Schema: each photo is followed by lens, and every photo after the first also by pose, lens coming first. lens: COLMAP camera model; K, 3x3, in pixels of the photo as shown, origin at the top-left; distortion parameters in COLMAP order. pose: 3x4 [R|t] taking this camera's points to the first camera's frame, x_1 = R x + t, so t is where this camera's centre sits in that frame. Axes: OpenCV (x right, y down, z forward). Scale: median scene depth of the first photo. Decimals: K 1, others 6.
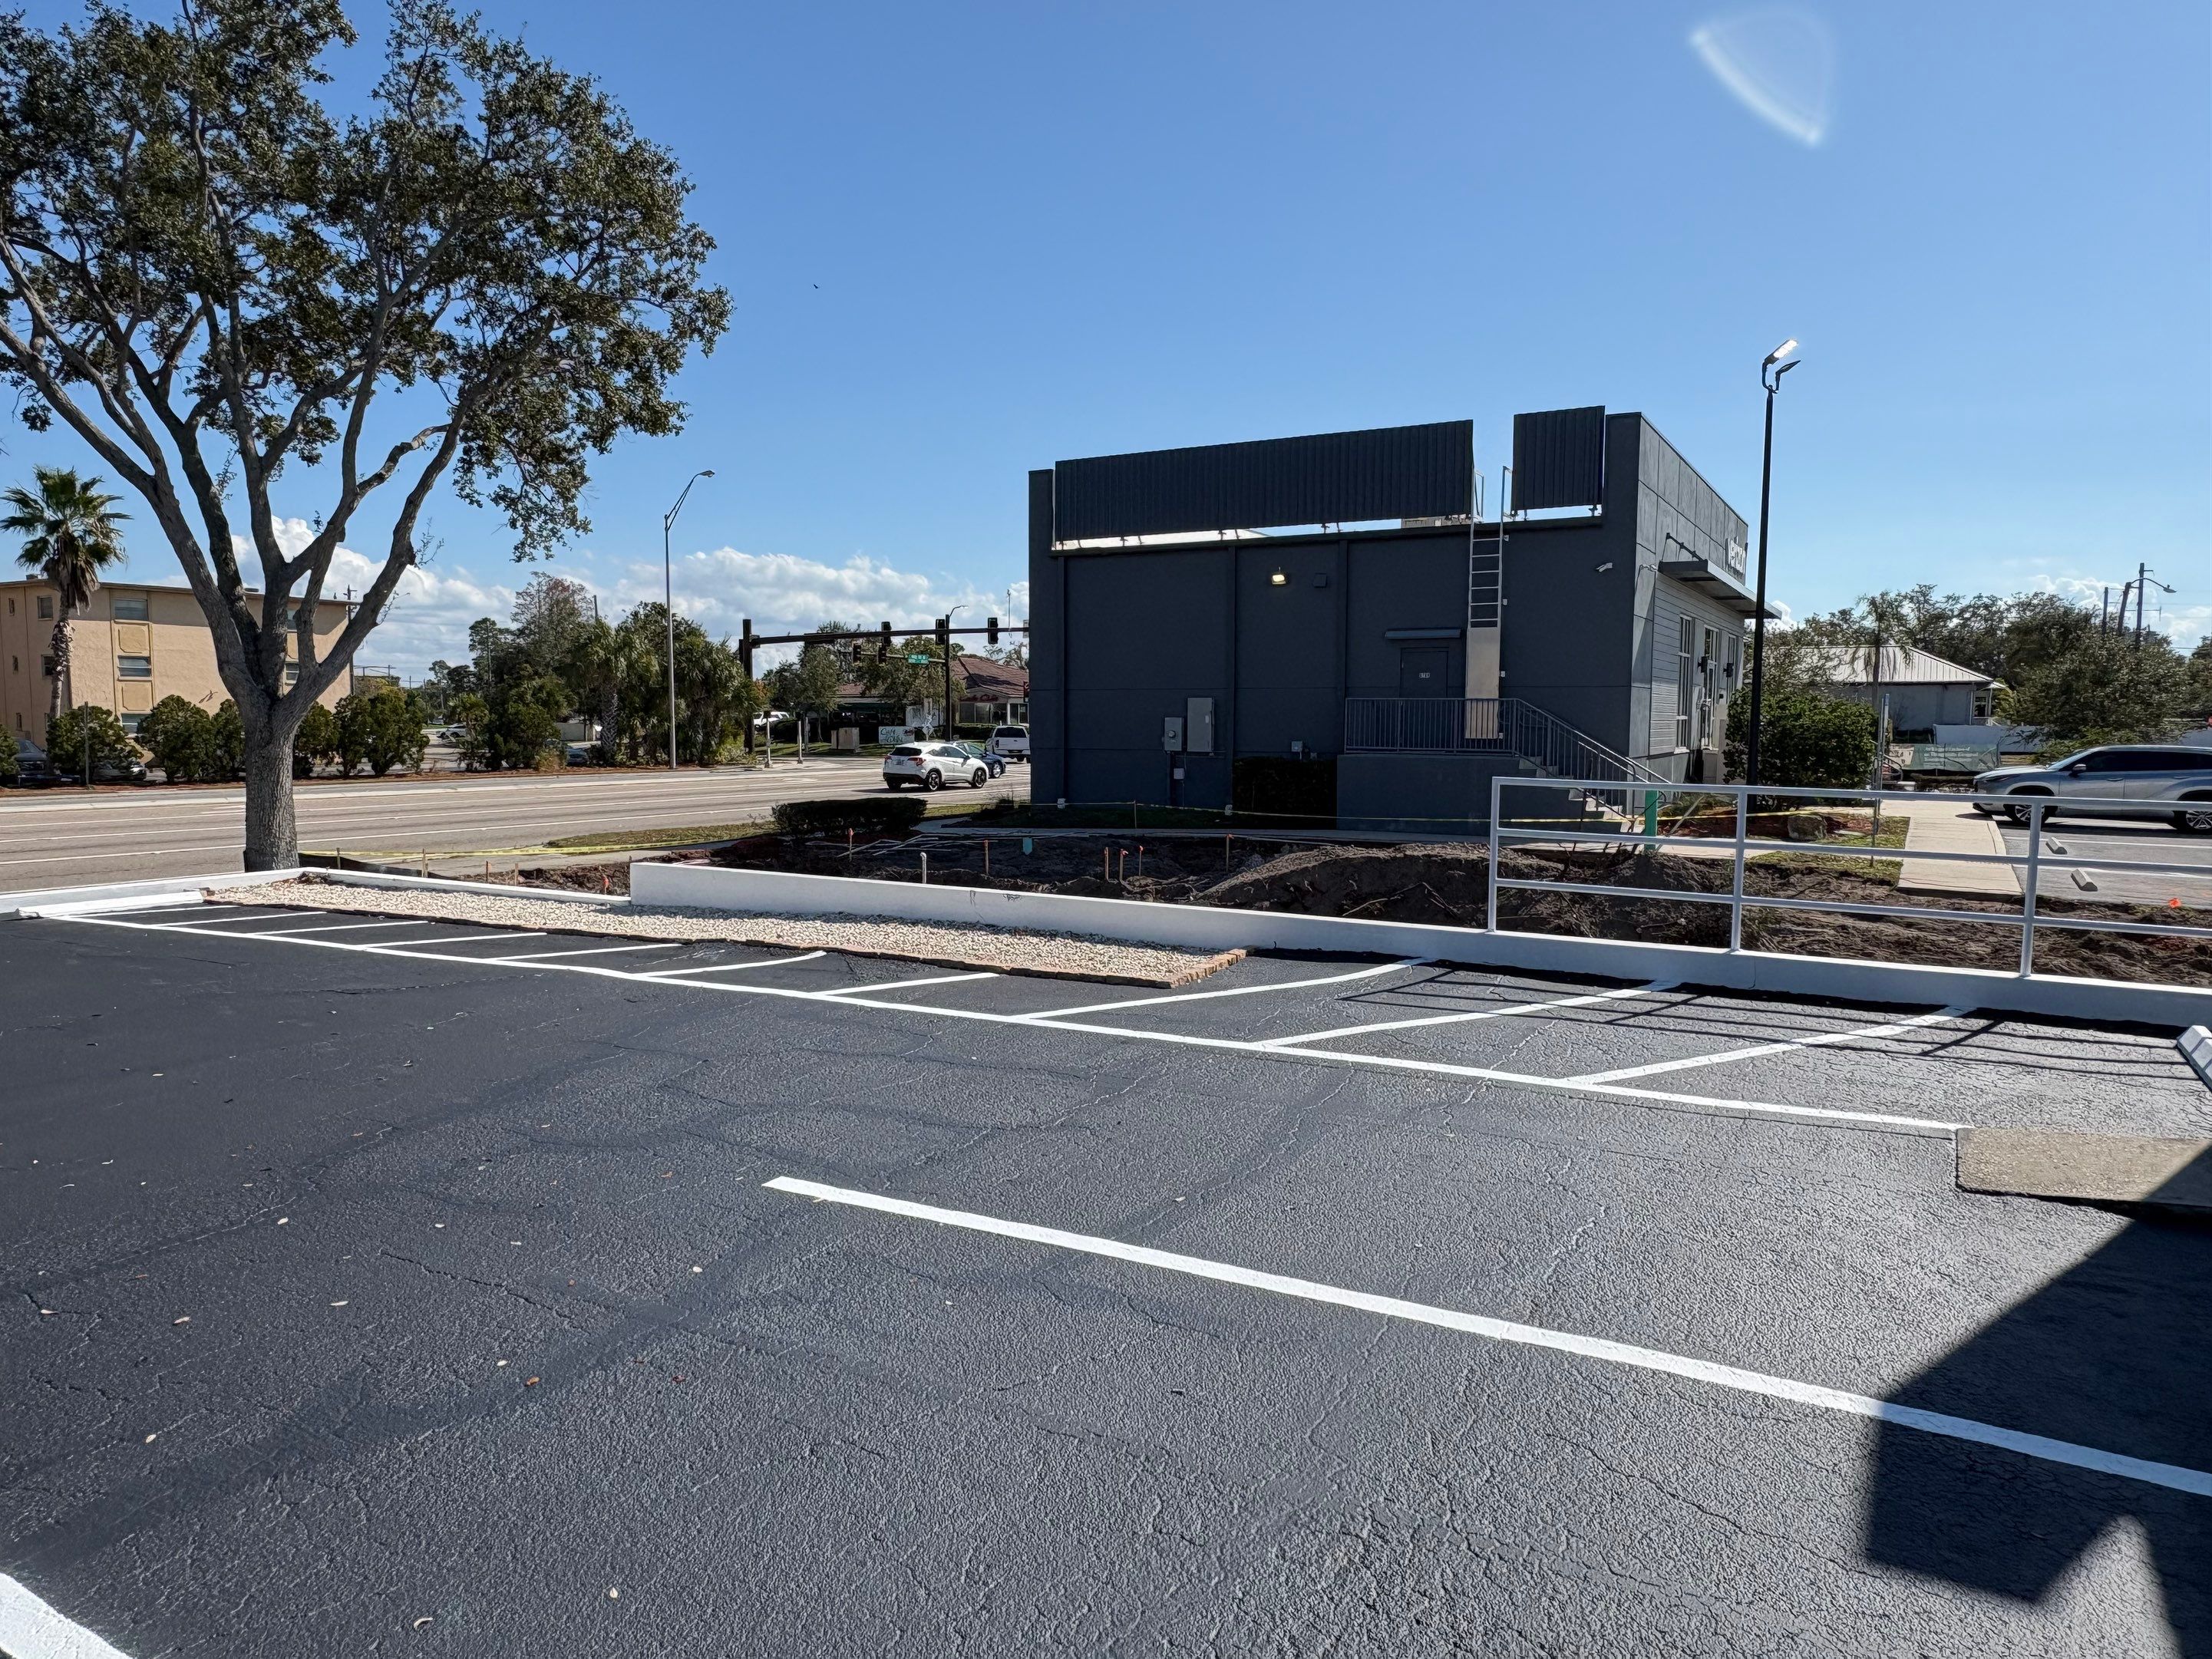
lens RADIAL K [[1423.5, 0, 1117.3], [0, 1423.5, 842.4], [0, 0, 1]] dist [-0.012673, -0.001032]
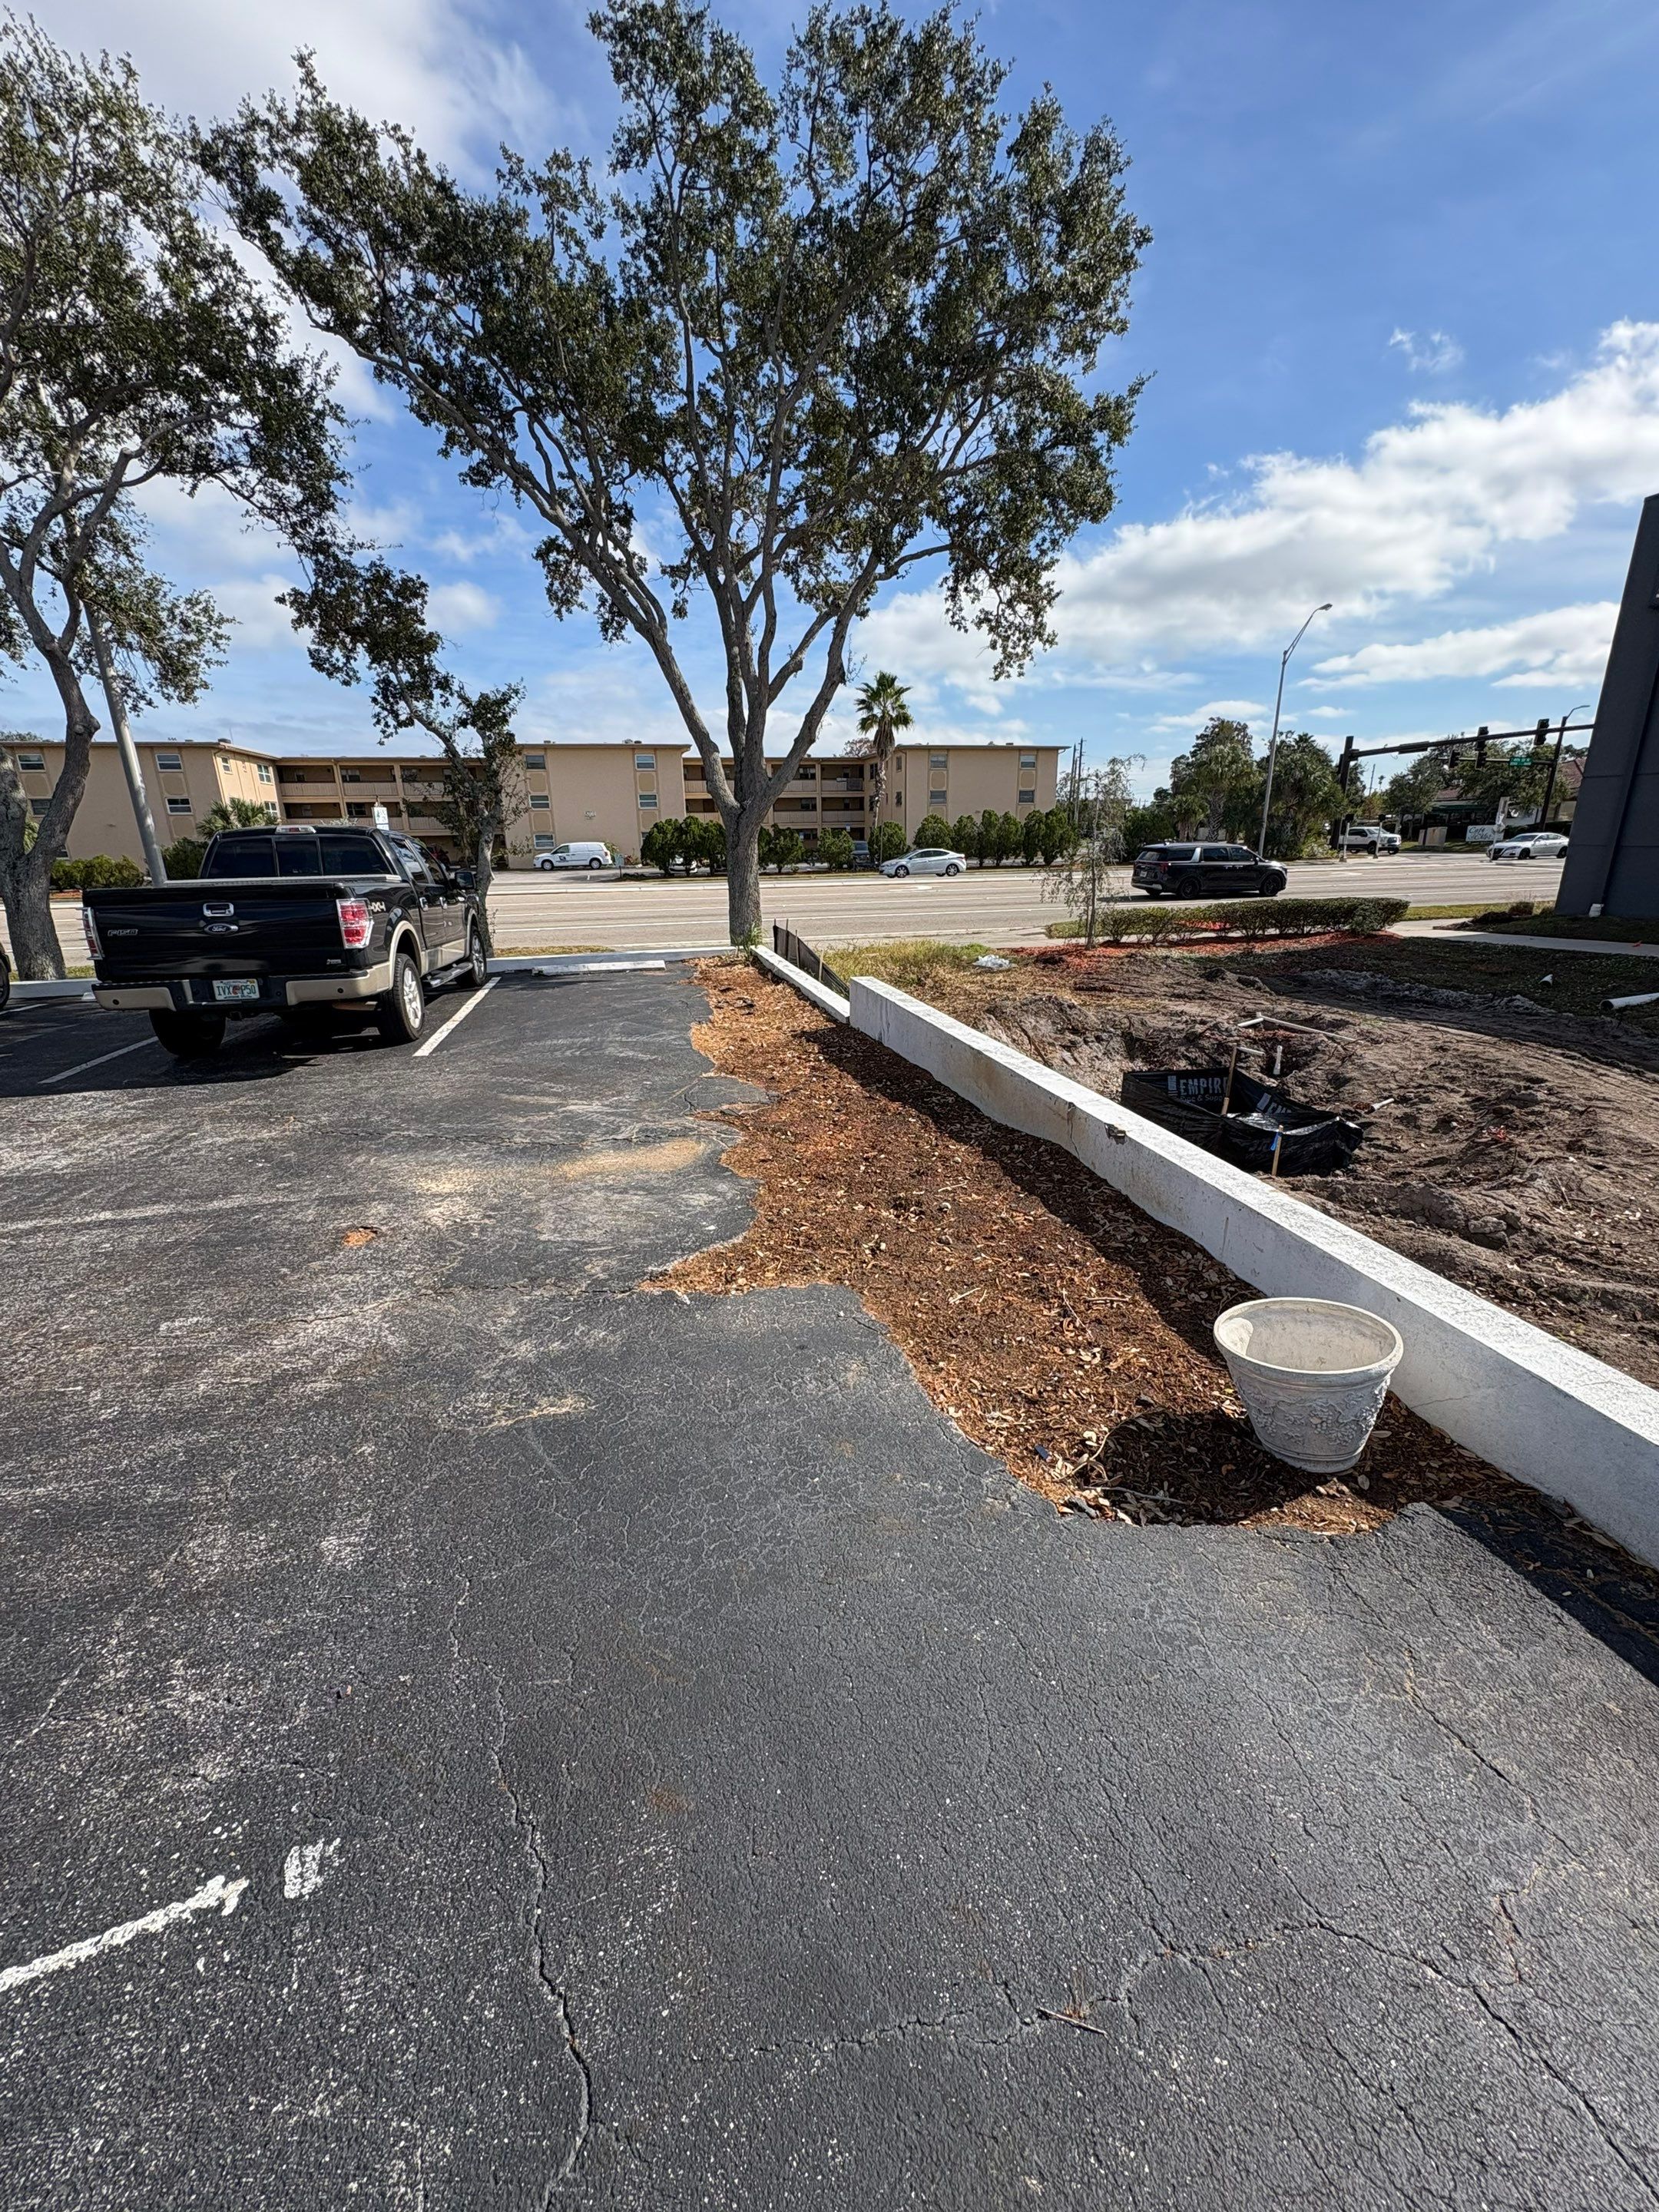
lens RADIAL K [[887.9, 0, 847.0], [0, 887.9, 1100.7], [0, 0, 1]] dist [-0.001674, -0.000214]
pose [[0.699874, 0.195117, -0.687099, 0.033832], [-0.044864, 0.972075, 0.230344, -0.015957], [0.712856, -0.130386, 0.689084, 0.223953]]
